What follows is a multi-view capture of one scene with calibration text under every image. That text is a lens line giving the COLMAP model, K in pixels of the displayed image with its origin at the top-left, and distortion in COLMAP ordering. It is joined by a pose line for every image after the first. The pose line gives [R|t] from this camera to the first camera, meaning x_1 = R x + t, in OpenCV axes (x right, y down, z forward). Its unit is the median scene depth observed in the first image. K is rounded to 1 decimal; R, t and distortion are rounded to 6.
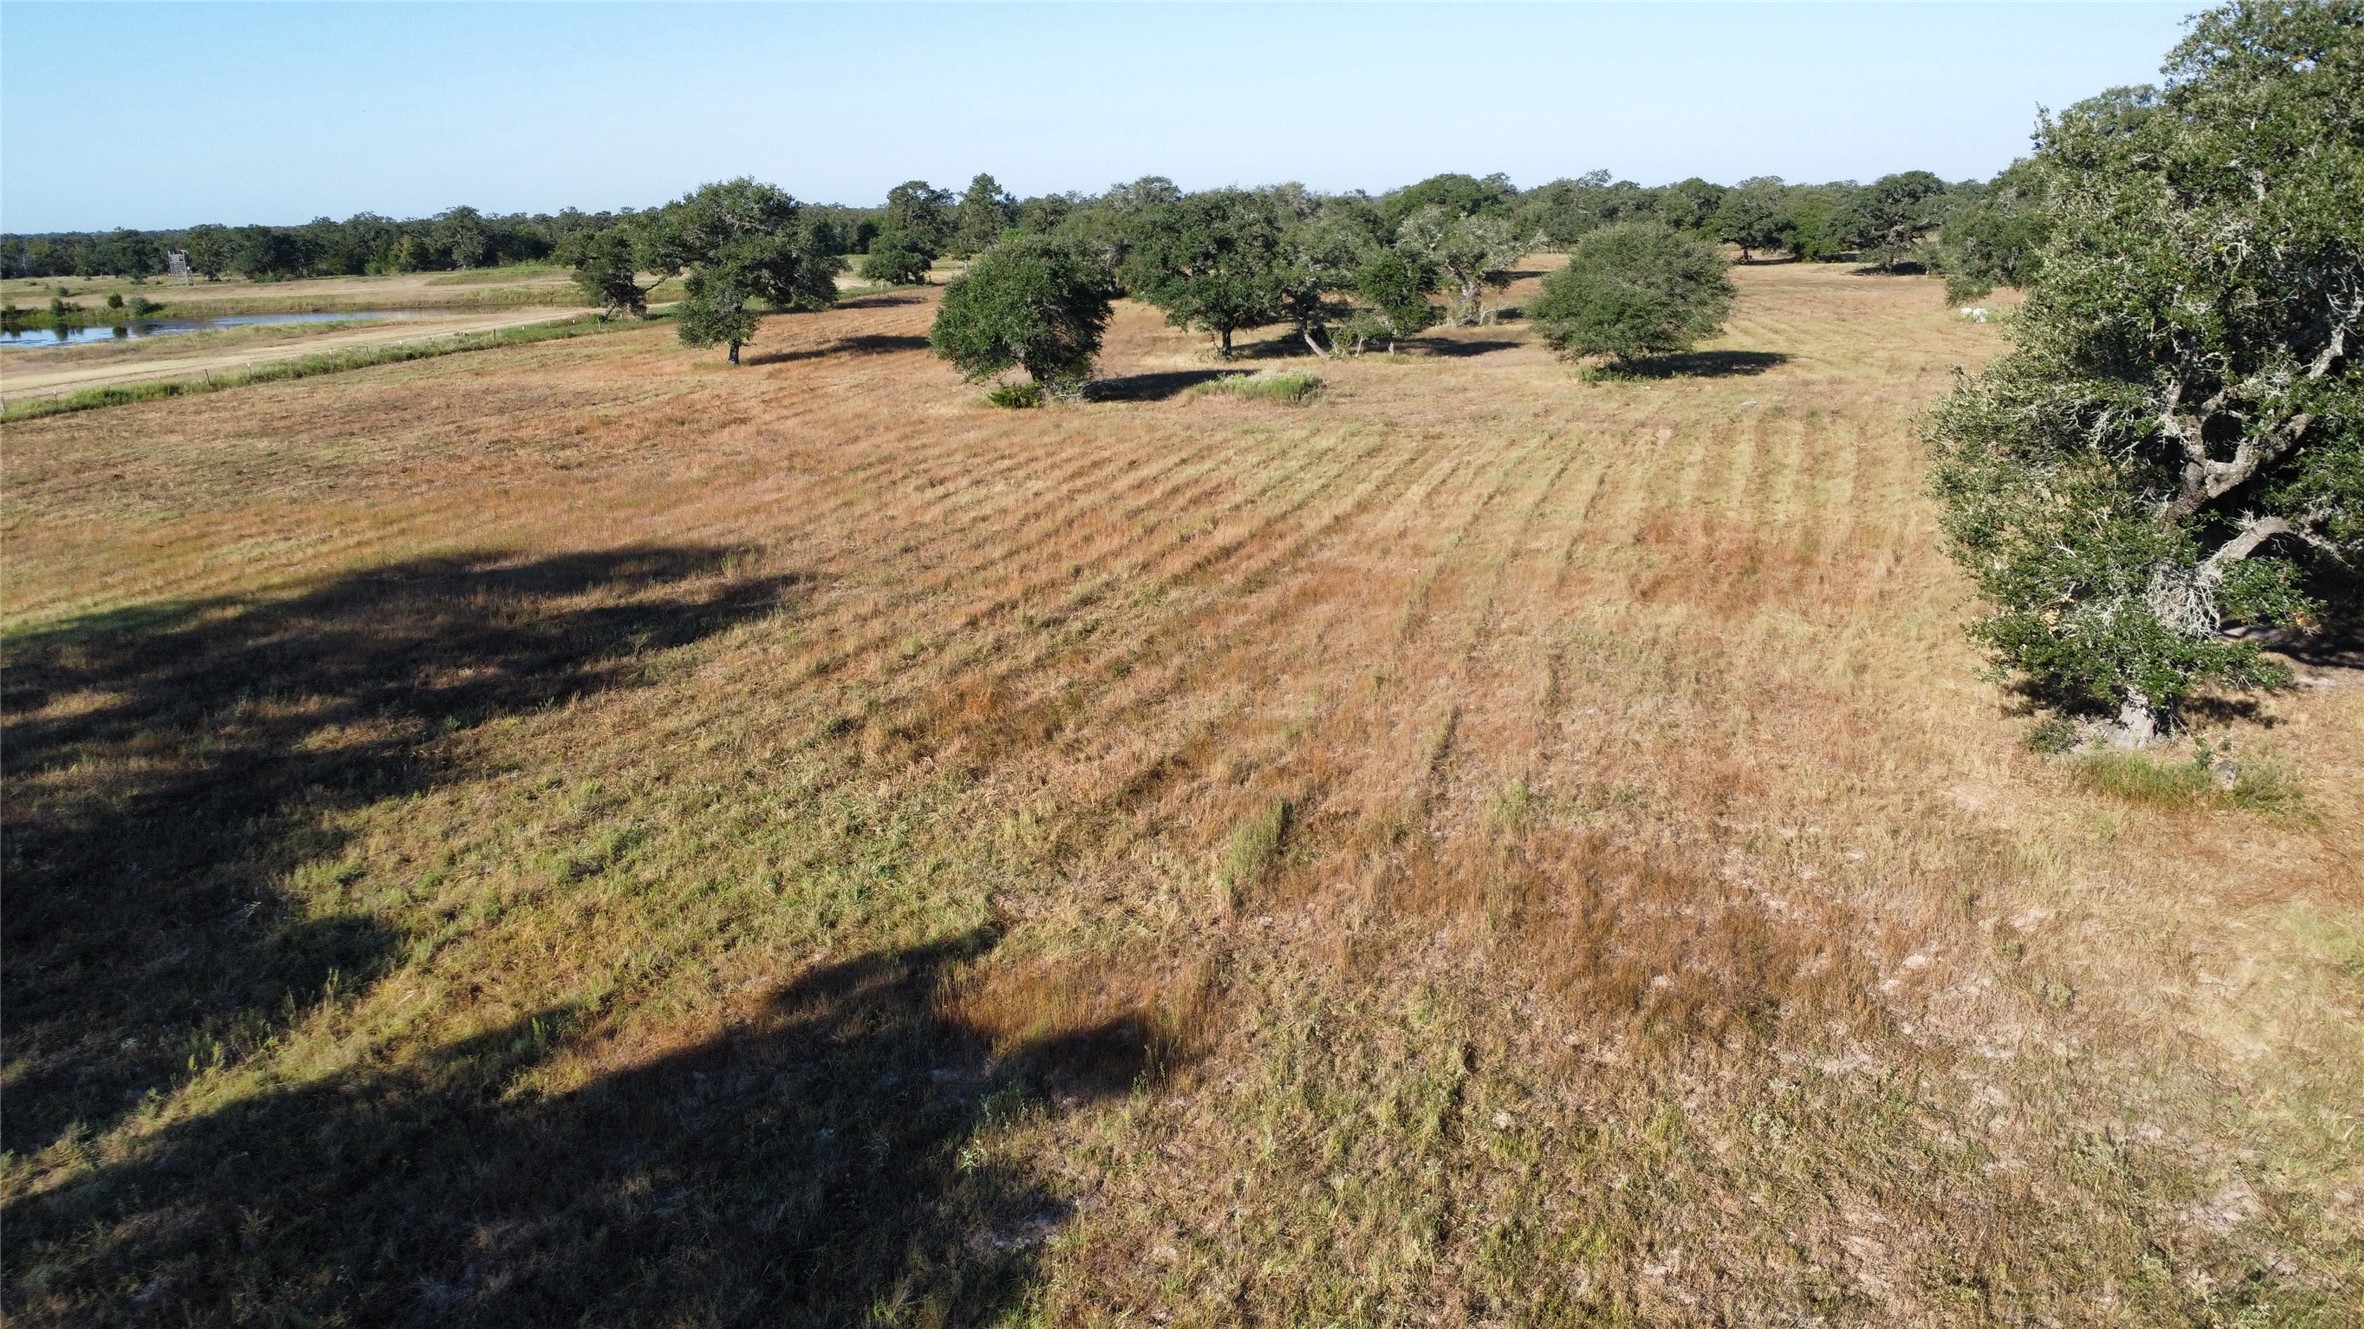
lens RADIAL K [[1702.3, 0, 1170.5], [0, 1702.3, 660.9], [0, 0, 1]] dist [-0.022030, -0.025202]
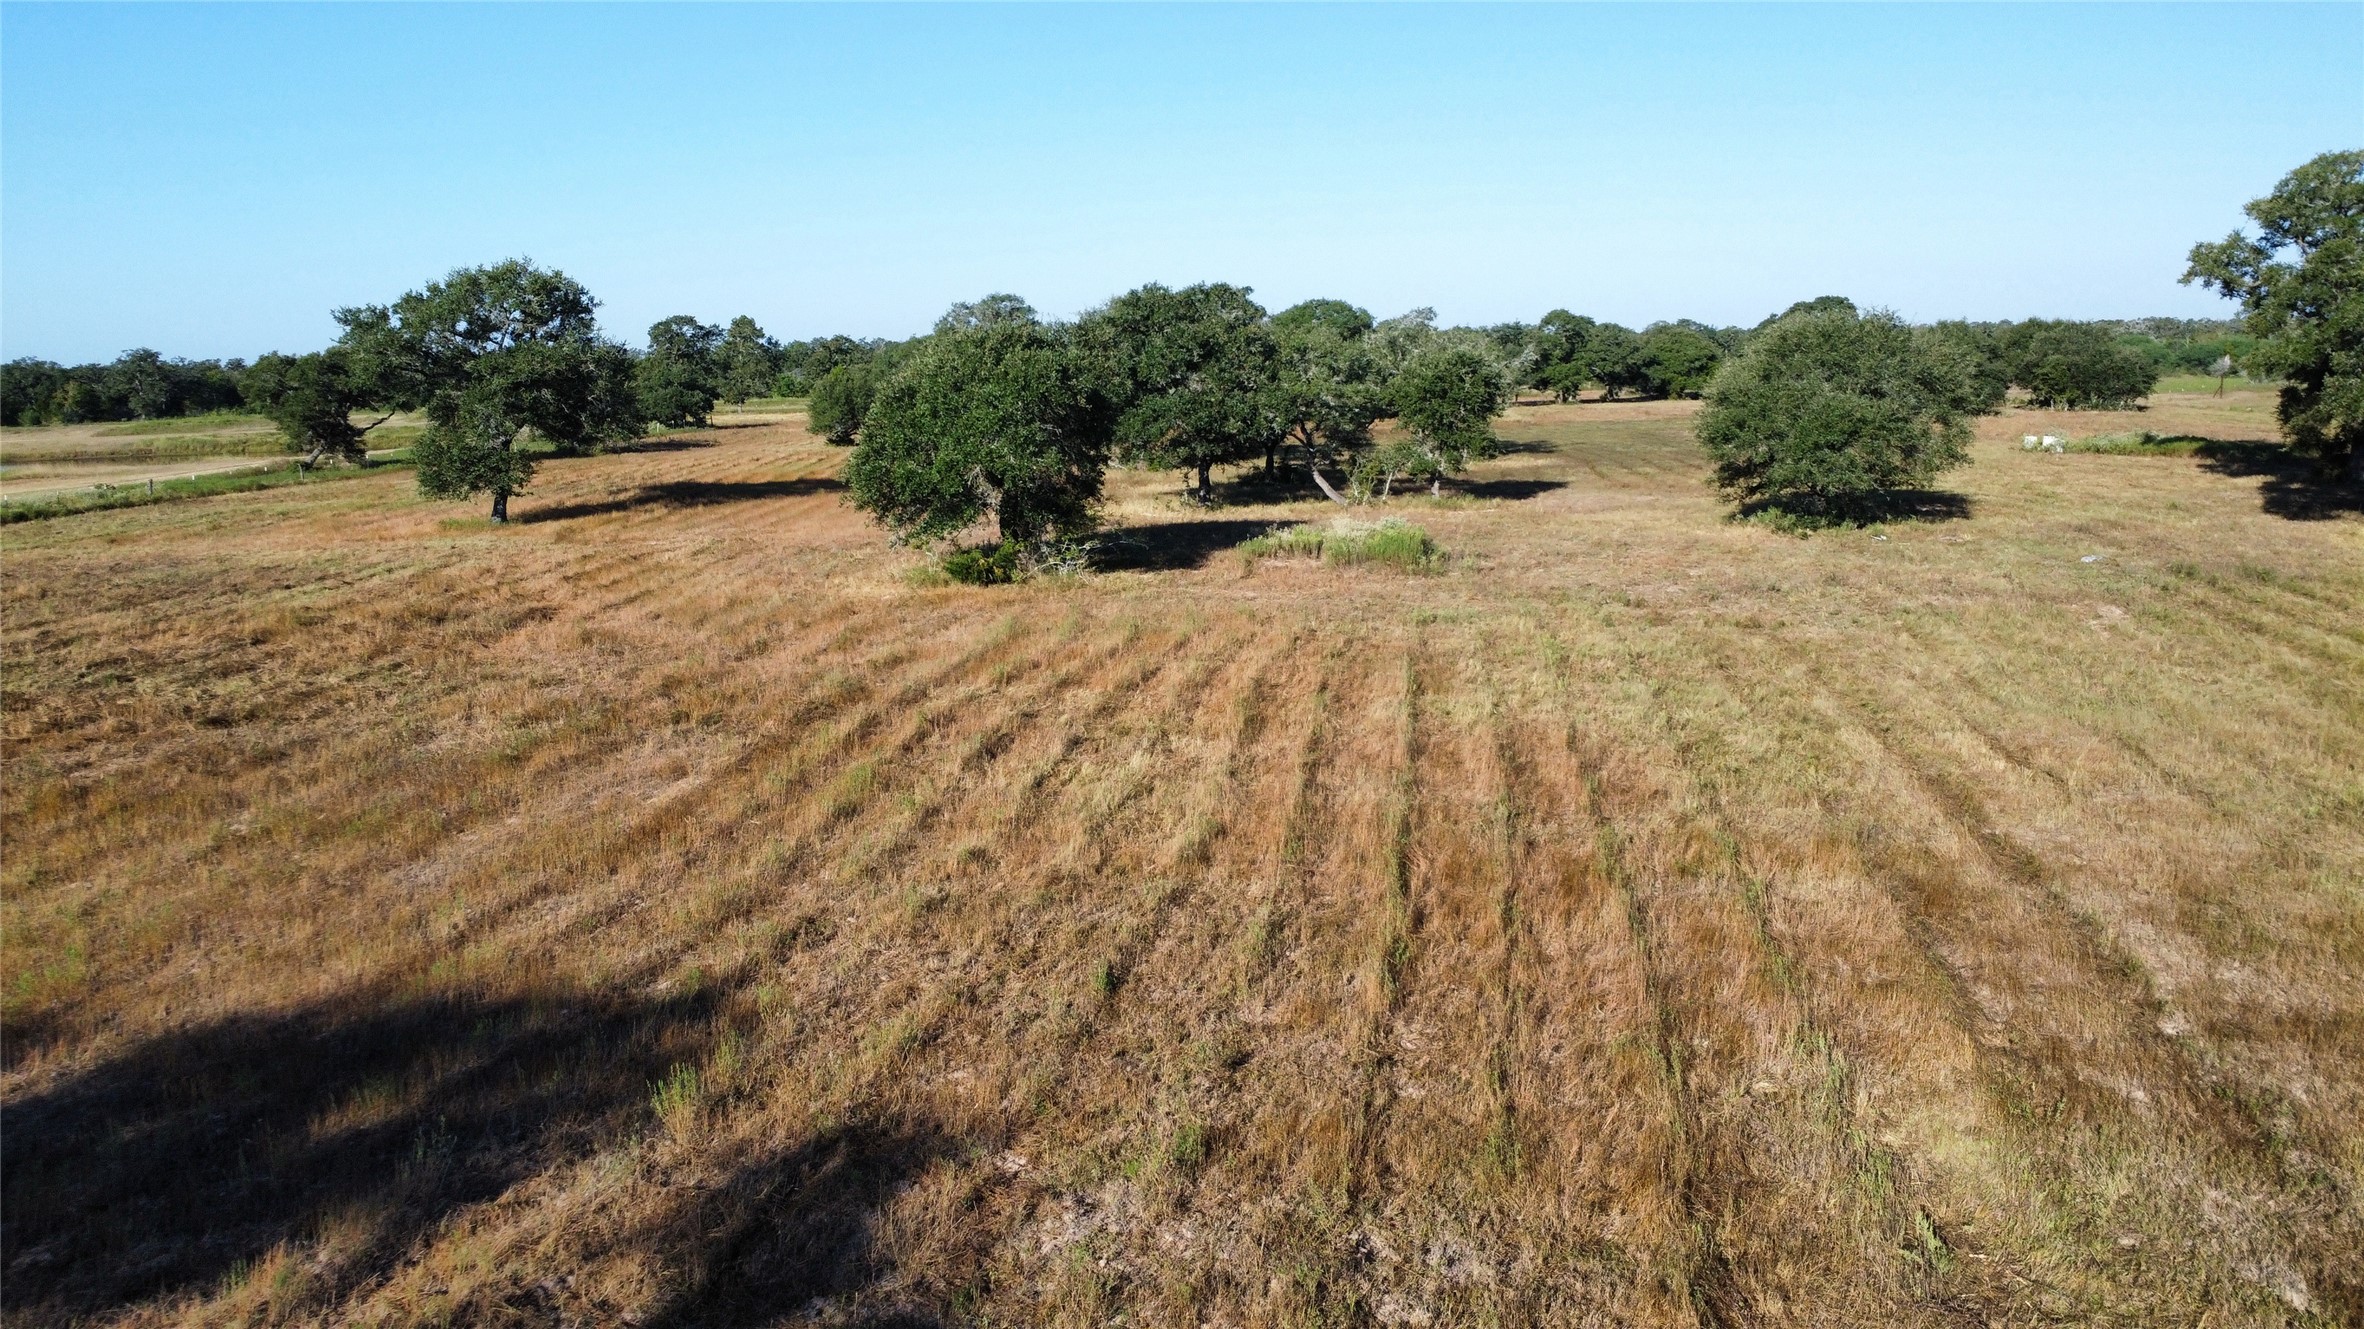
lens RADIAL K [[1702.3, 0, 1170.5], [0, 1702.3, 660.9], [0, 0, 1]] dist [-0.022030, -0.025202]
pose [[0.988427, -0.025123, 0.149604, -0.084658], [0.038112, 0.995686, -0.084603, -0.044987], [-0.146833, 0.089325, 0.985120, 0.258353]]
